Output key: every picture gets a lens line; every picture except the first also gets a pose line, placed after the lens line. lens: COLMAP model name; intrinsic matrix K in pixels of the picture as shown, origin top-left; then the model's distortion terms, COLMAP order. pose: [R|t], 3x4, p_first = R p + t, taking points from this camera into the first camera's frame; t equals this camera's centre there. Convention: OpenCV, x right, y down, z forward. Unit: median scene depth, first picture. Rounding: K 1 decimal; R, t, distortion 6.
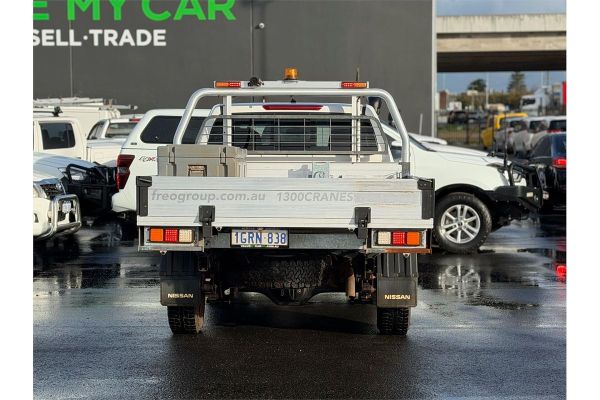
lens RADIAL K [[1219.0, 0, 299.9], [0, 1219.0, 196.7], [0, 0, 1]] dist [0.305303, 0.000000]
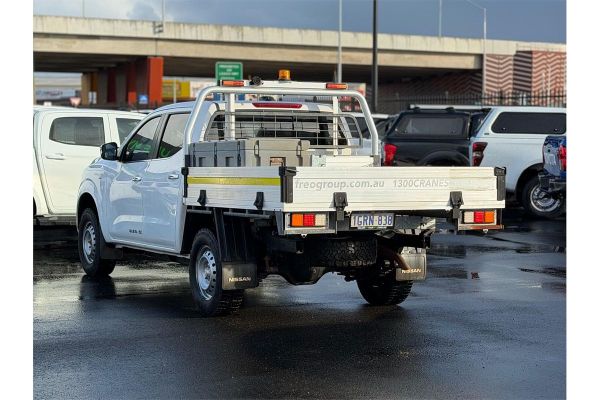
lens RADIAL K [[1219.0, 0, 300.1], [0, 1219.0, 203.0], [0, 0, 1]] dist [0.305303, 0.000000]
pose [[0.876017, -0.020929, 0.481826, -0.637262], [0.019436, 0.999778, 0.008090, 0.007157], [-0.481888, 0.002278, 0.876230, 0.039540]]
